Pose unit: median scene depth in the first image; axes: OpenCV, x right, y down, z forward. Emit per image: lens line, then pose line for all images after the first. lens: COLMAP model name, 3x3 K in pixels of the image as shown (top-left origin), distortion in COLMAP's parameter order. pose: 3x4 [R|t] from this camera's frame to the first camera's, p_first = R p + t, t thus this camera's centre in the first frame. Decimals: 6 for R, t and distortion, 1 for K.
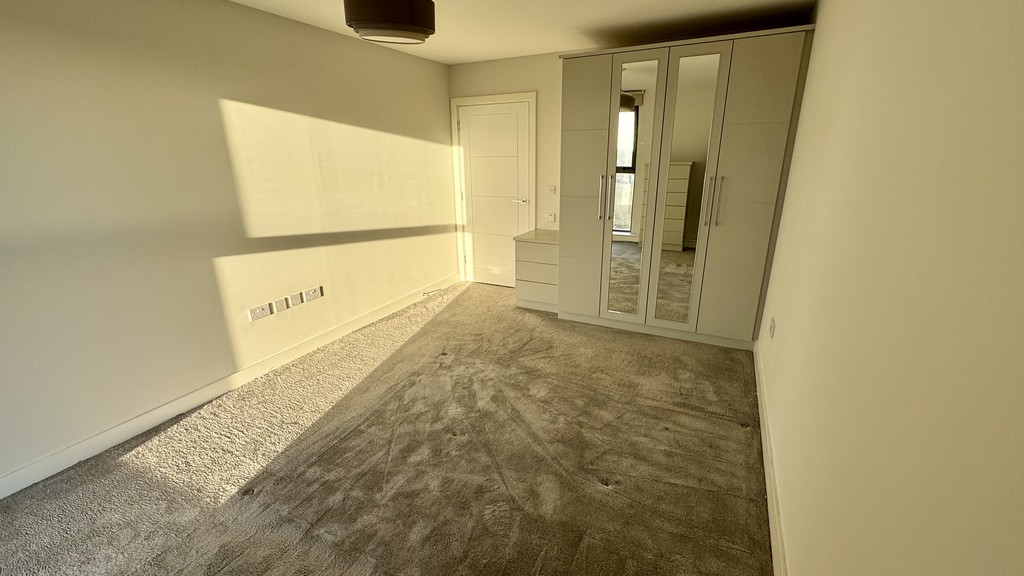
lens RADIAL K [[412.3, 0, 508.4], [0, 412.3, 287.2], [0, 0, 1]] dist [-0.002352, -0.000963]
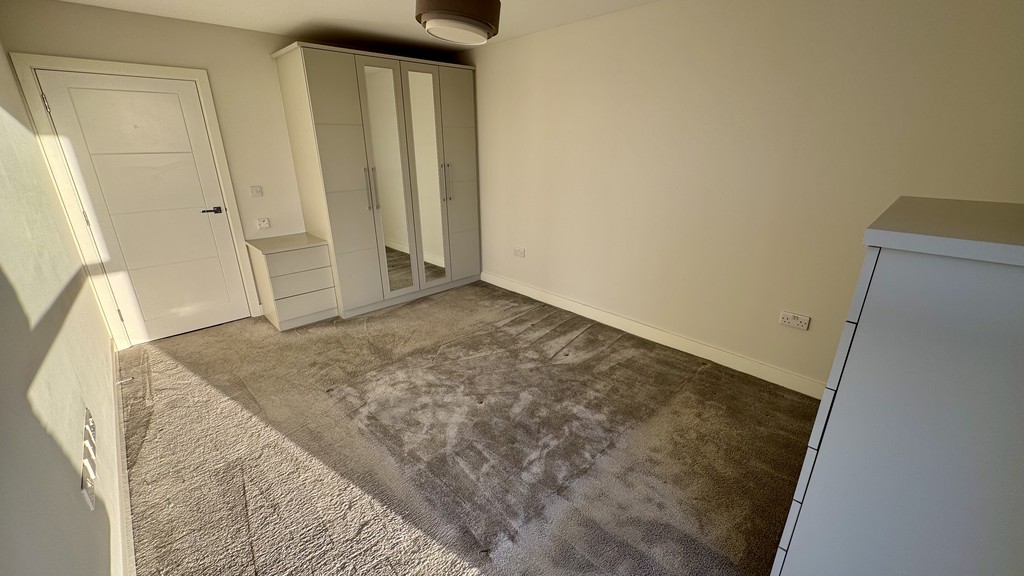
lens RADIAL K [[412.3, 0, 507.1], [0, 412.3, 289.1], [0, 0, 1]] dist [-0.002352, -0.000963]
pose [[0.343283, -0.306381, 0.887855, -0.597893], [0.291806, 0.933310, 0.209242, -0.082882], [-0.892752, 0.187252, 0.409794, 0.253483]]
